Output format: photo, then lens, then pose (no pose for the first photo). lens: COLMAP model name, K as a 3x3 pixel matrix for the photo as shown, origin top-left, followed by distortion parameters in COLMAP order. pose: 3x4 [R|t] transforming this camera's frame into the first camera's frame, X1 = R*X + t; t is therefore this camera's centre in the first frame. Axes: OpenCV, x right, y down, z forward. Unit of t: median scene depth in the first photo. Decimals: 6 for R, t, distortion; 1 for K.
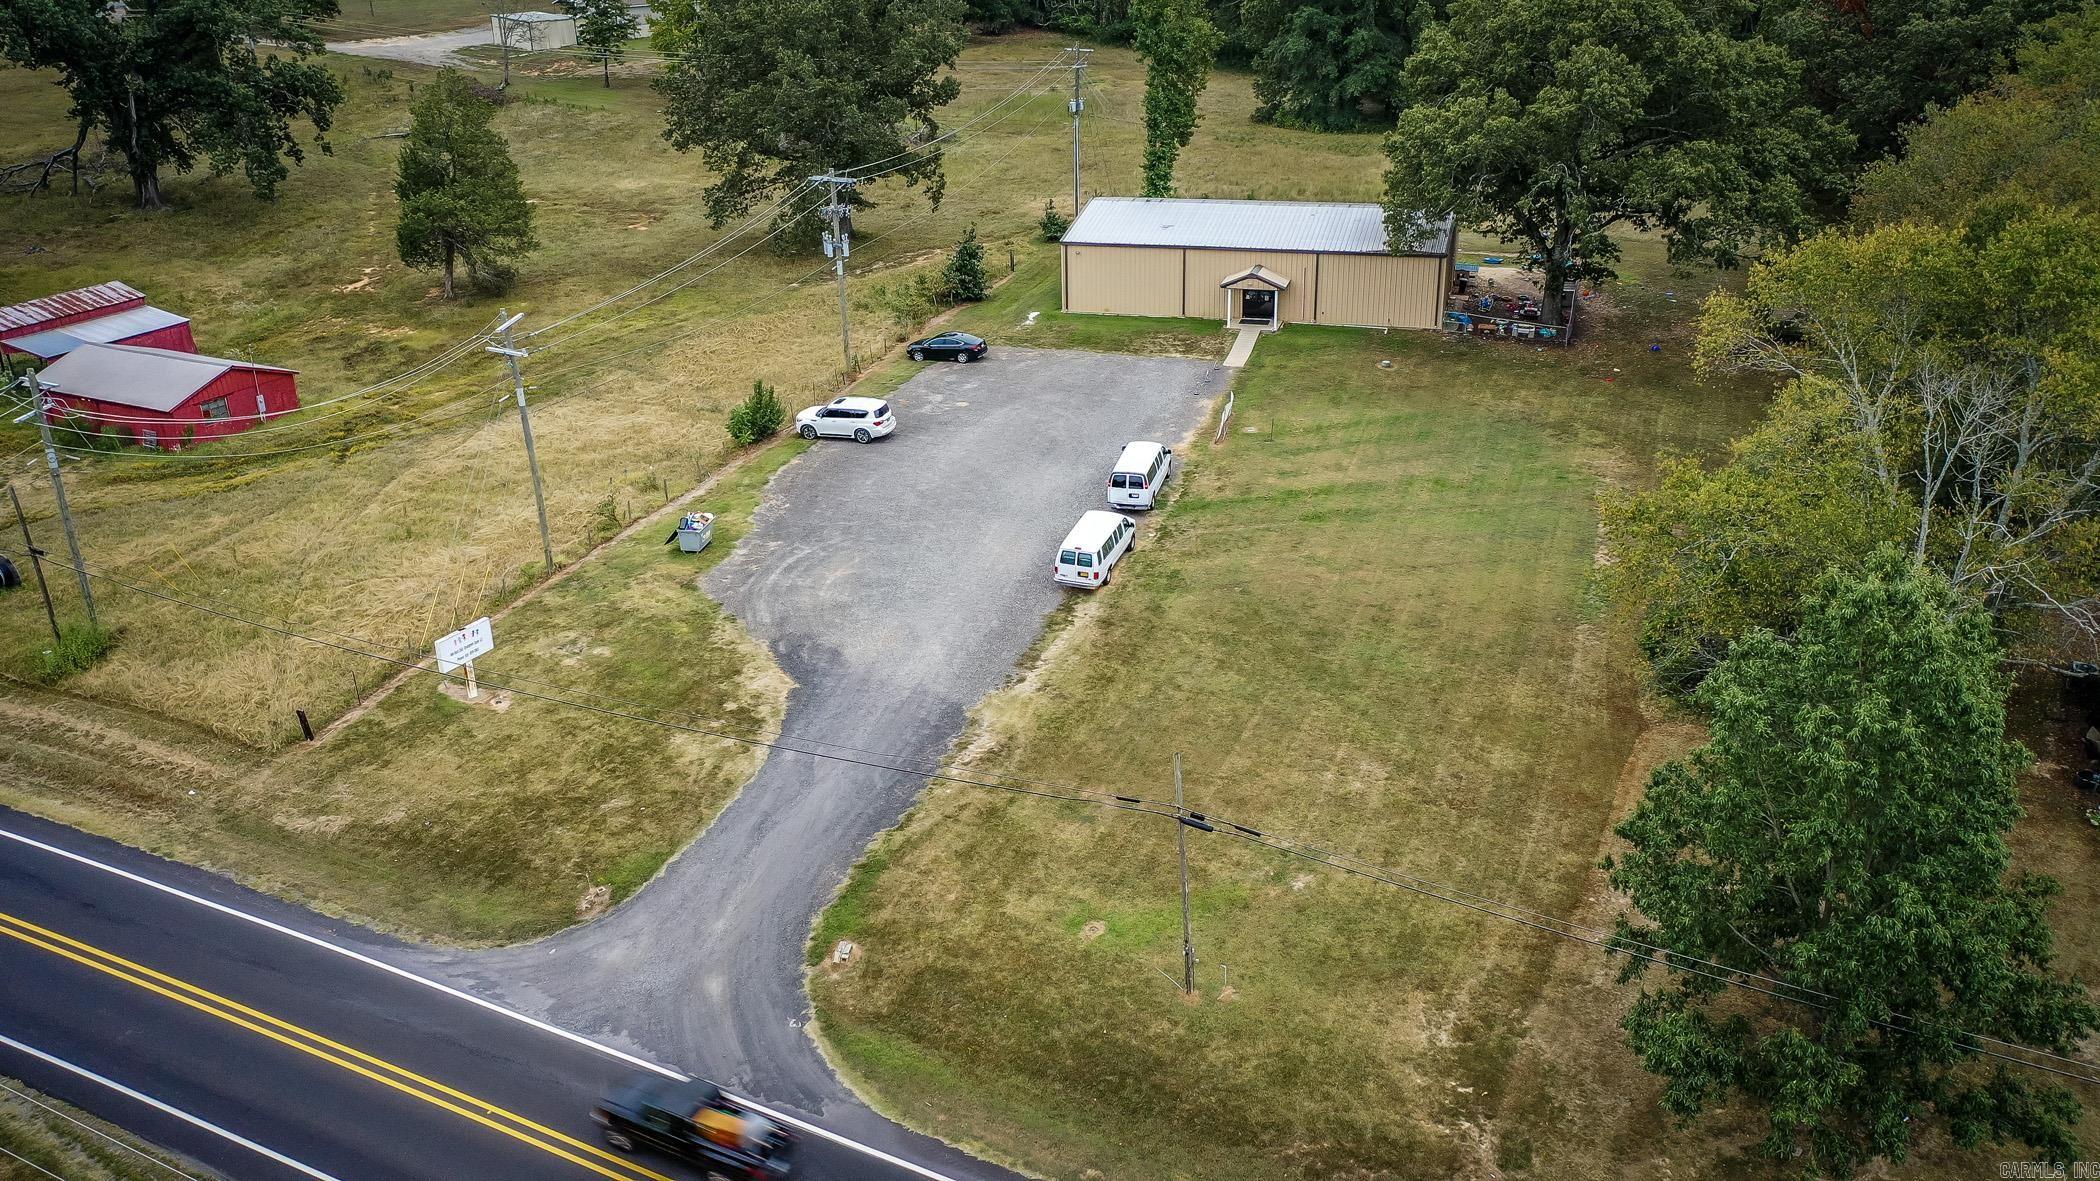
lens RADIAL K [[1682.8, 0, 1067.5], [0, 1682.8, 585.3], [0, 0, 1]] dist [0.011961, 0.011257]
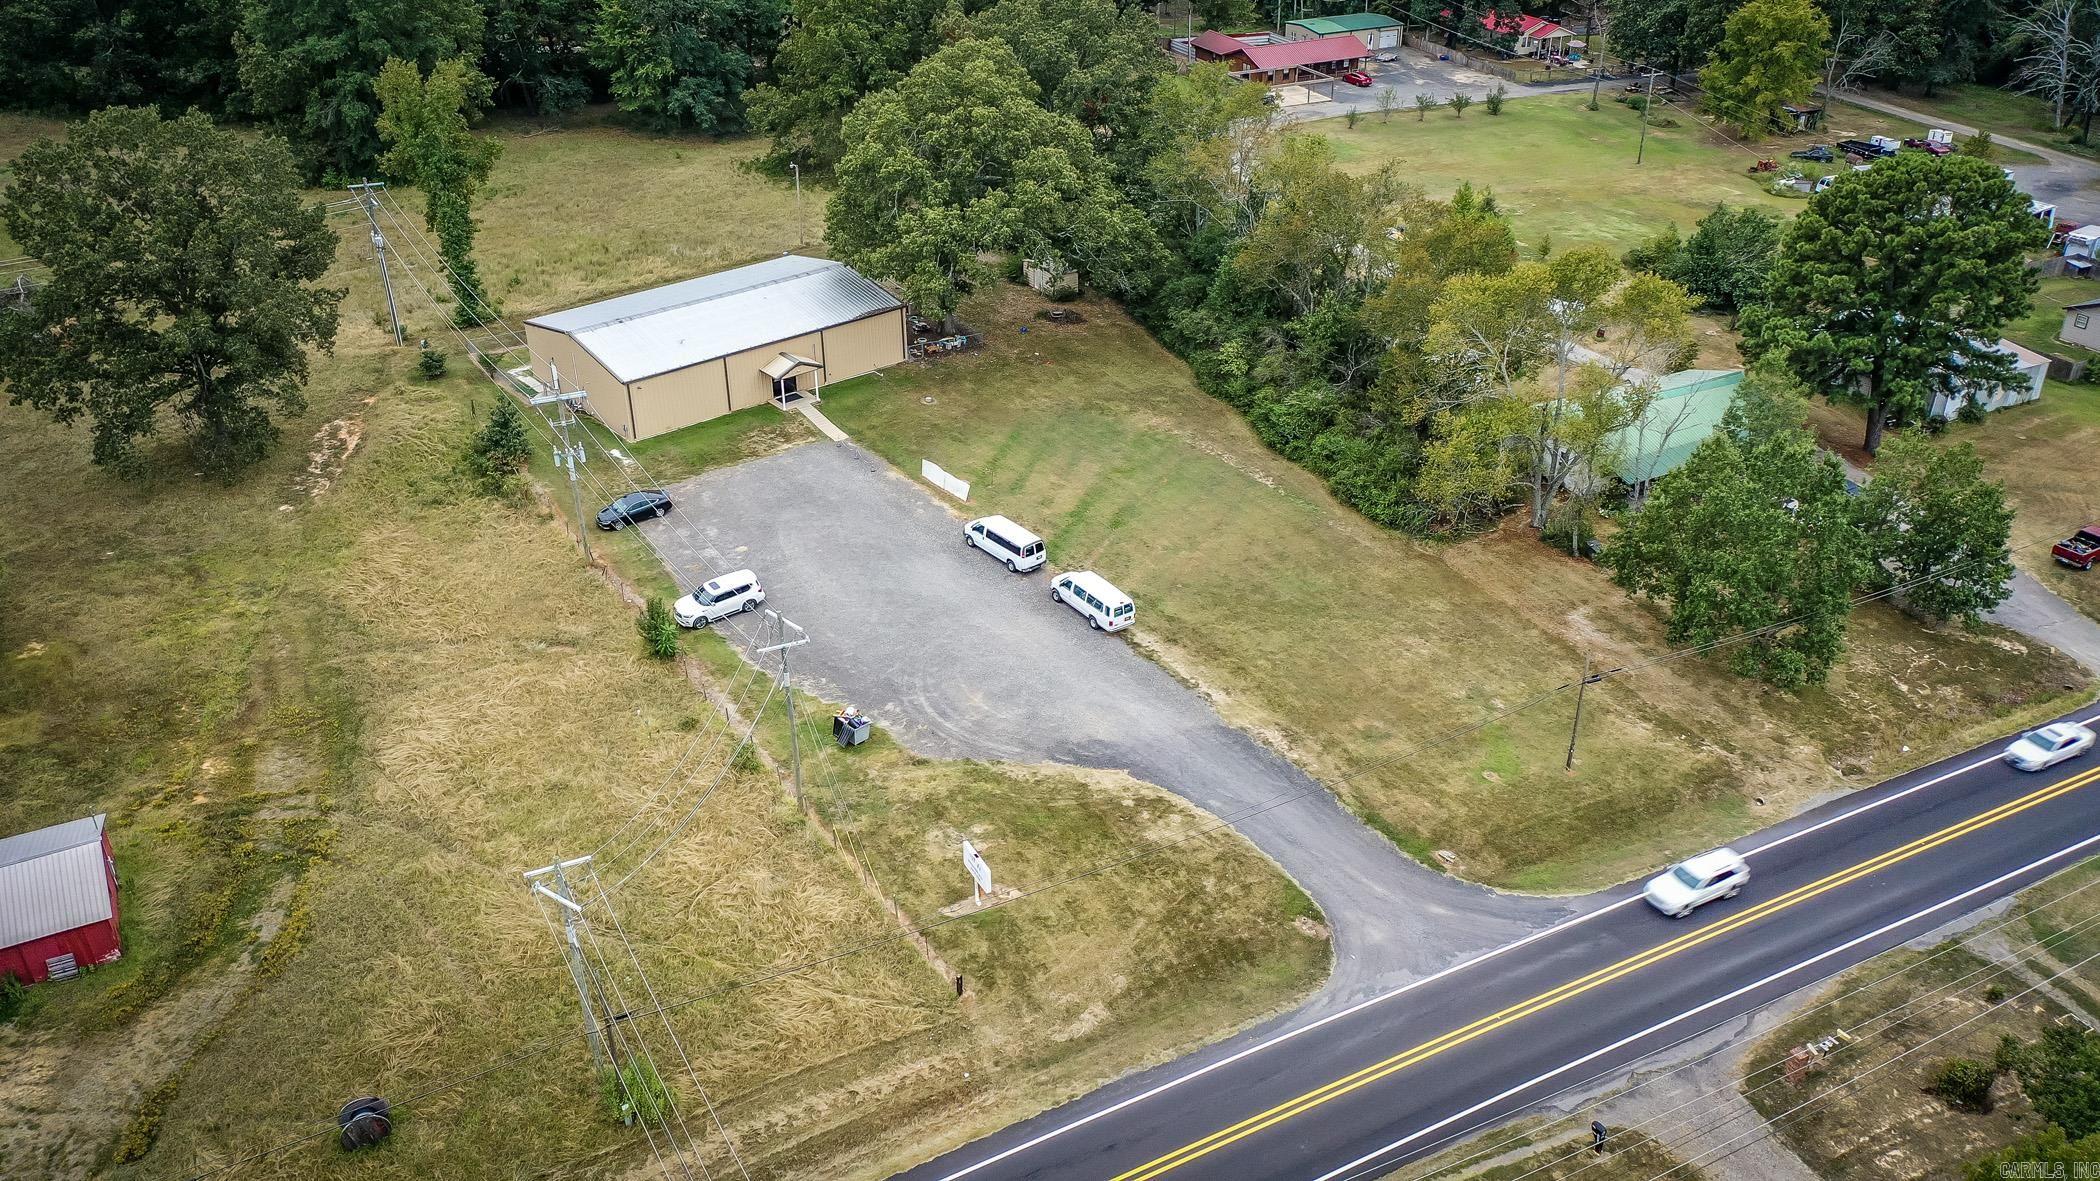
lens RADIAL K [[1669.6, 0, 1050.0], [0, 1669.6, 590.5], [0, 0, 1]] dist [0.021530, 0.006922]
pose [[0.574361, -0.392056, 0.718611, -0.966172], [0.315576, 0.916043, 0.247540, -0.372474], [-0.755328, 0.084599, 0.649863, 0.132717]]
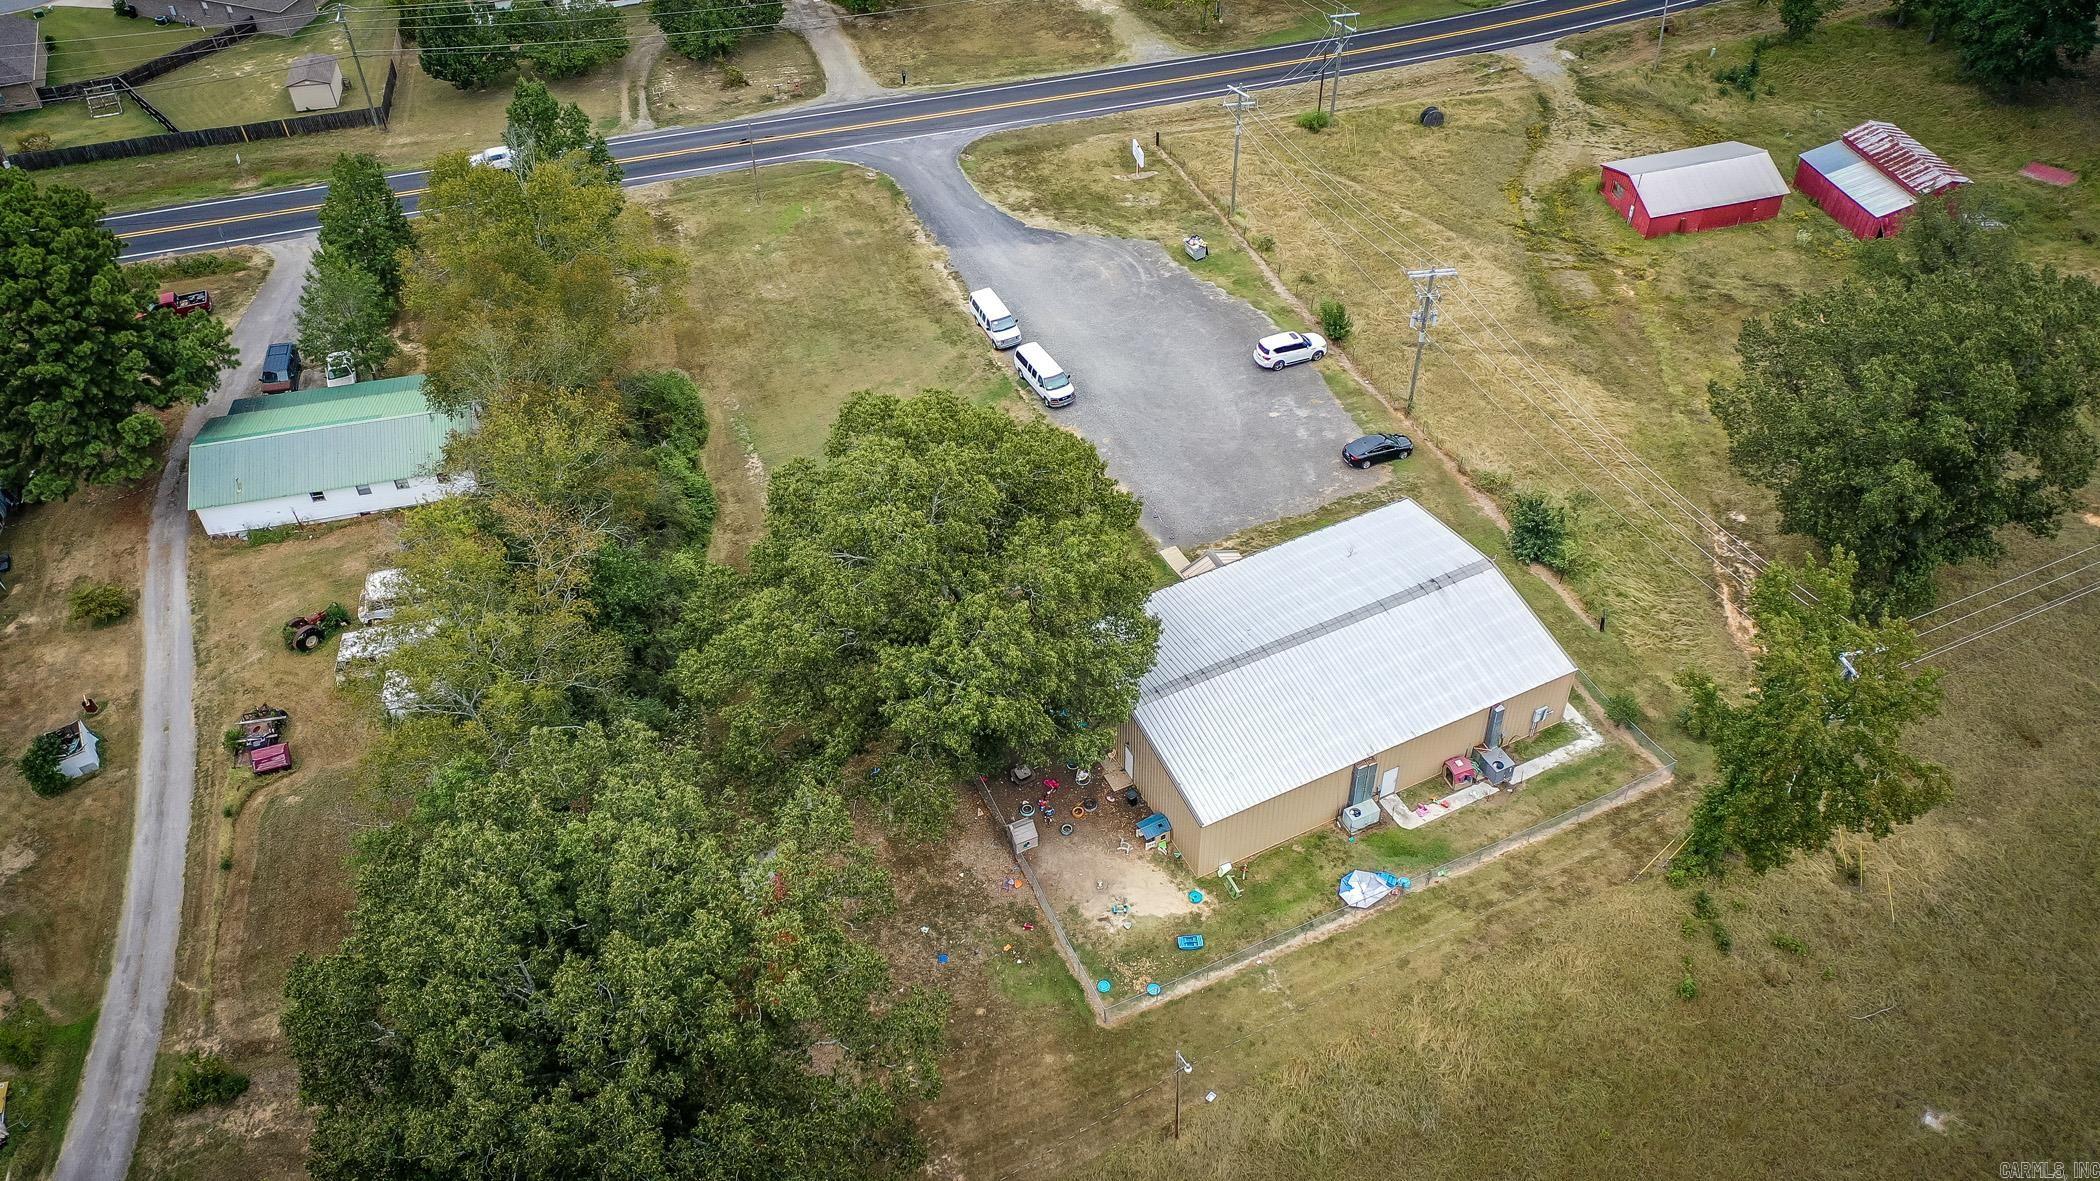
lens RADIAL K [[1669.6, 0, 1050.0], [0, 1669.6, 590.5], [0, 0, 1]] dist [0.021530, 0.006922]
pose [[-0.748409, 0.490089, -0.446874, 0.867011], [-0.226170, 0.444804, 0.866600, -1.381388], [0.623483, 0.749641, -0.222052, 1.598423]]
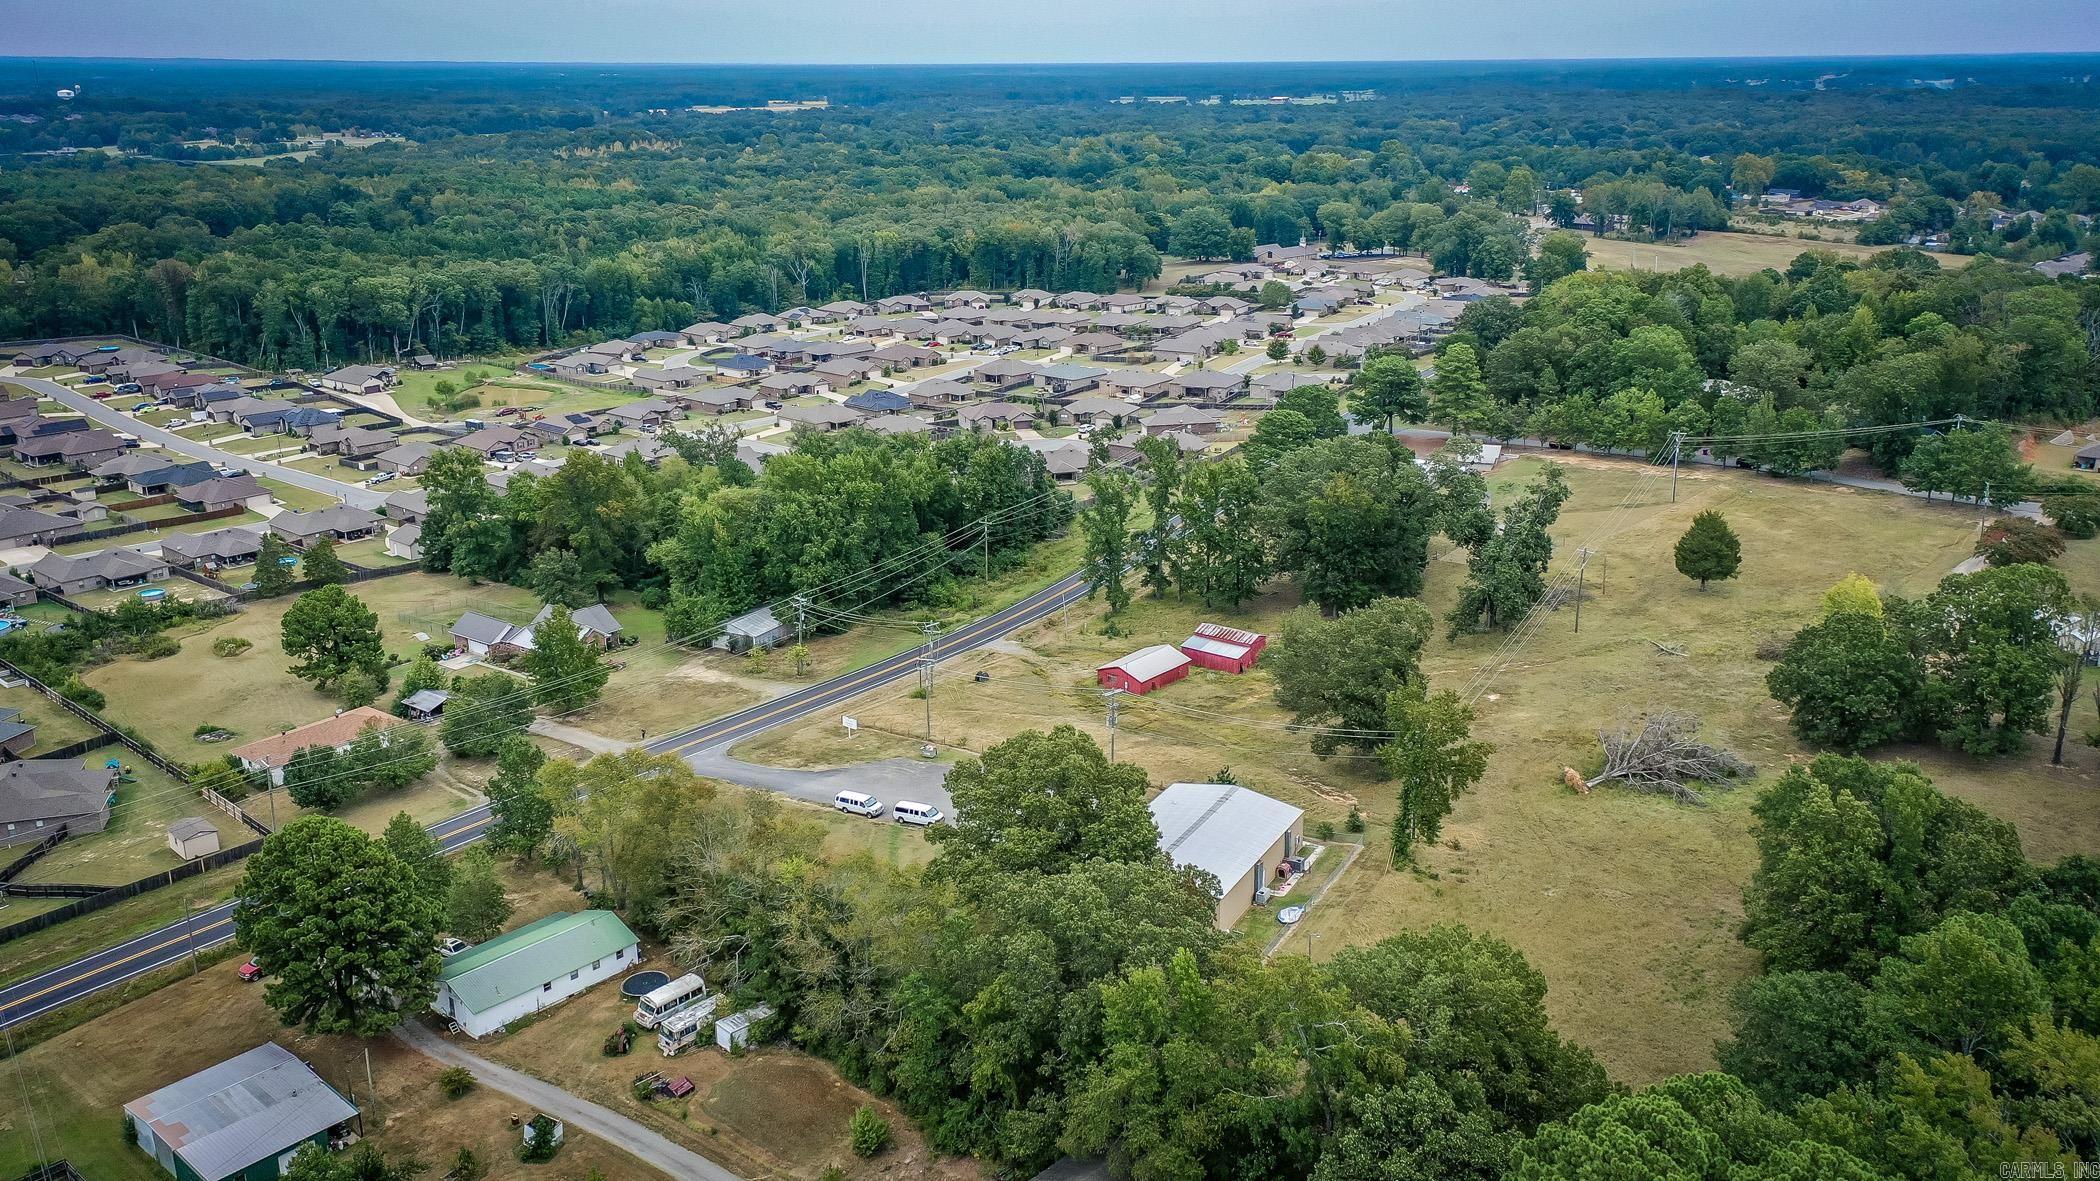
lens RADIAL K [[1682.8, 0, 1067.5], [0, 1682.8, 585.3], [0, 0, 1]] dist [0.011961, 0.011257]
pose [[-0.216452, 0.305463, -0.927276, 2.362515], [-0.374701, 0.851062, 0.367822, -1.452297], [0.901525, 0.427068, -0.069757, 1.322053]]
